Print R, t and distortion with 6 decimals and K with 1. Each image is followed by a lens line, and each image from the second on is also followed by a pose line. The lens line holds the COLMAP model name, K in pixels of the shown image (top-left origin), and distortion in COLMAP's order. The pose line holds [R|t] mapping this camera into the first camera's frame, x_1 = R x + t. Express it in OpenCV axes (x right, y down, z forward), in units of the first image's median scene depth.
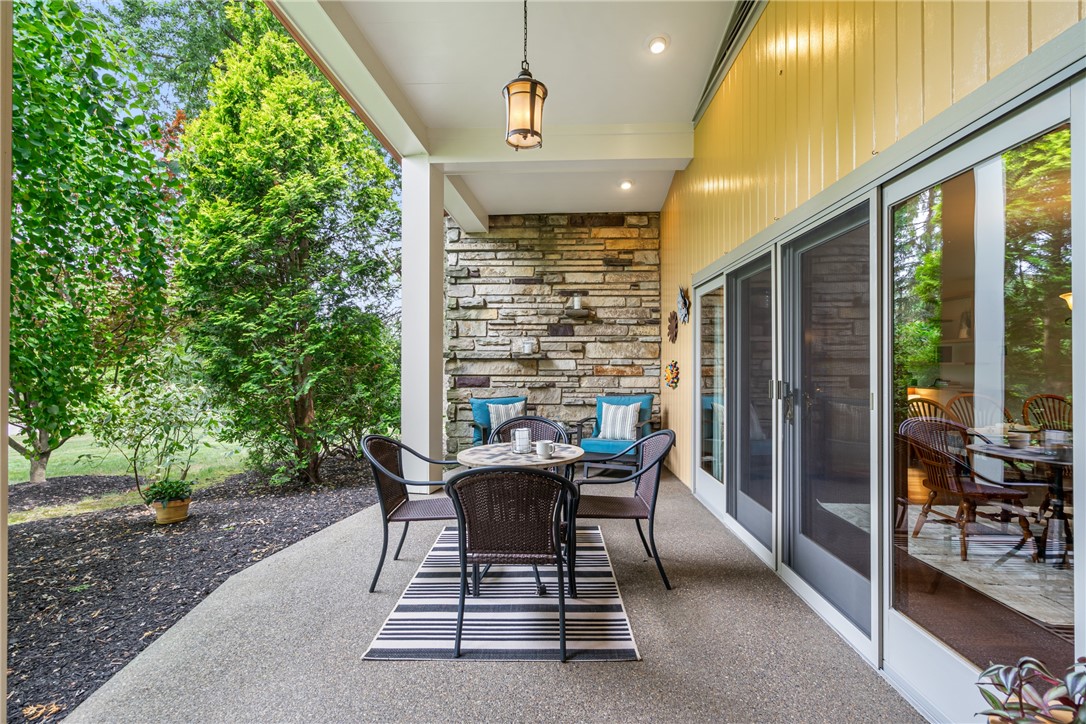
lens RADIAL K [[493.9, 0, 539.3], [0, 493.9, 362.0], [0, 0, 1]] dist [-0.003319, -0.000201]
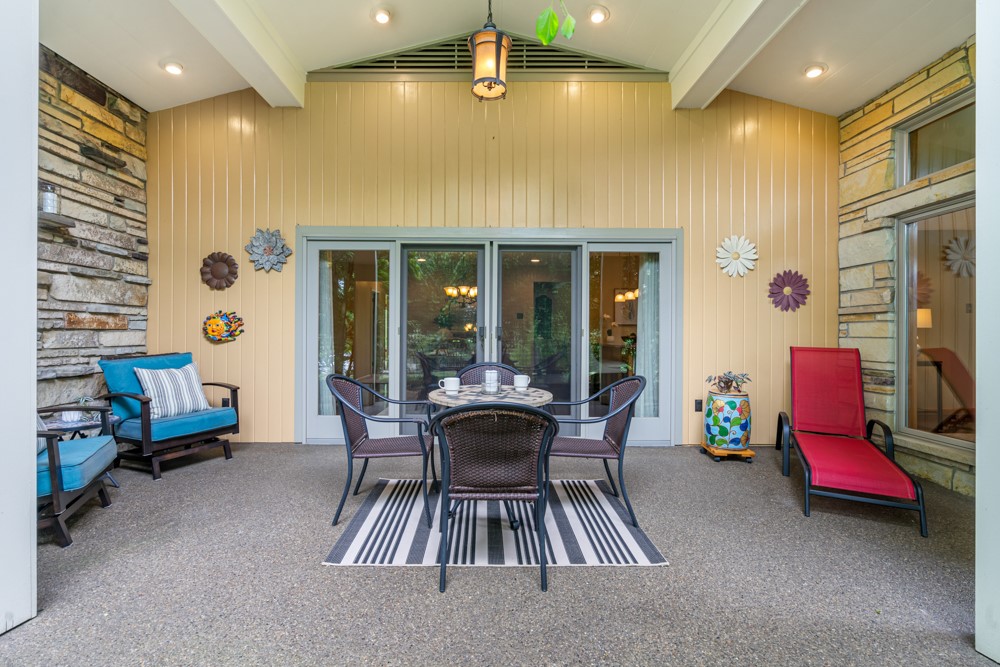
lens RADIAL K [[454.8, 0, 496.6], [0, 454.8, 333.5], [0, 0, 1]] dist [-0.003319, -0.000201]
pose [[-0.049165, -0.004461, 0.998781, -0.474029], [-0.009083, 0.999951, 0.004019, 0.025939], [-0.998749, -0.008875, -0.049203, 0.497812]]
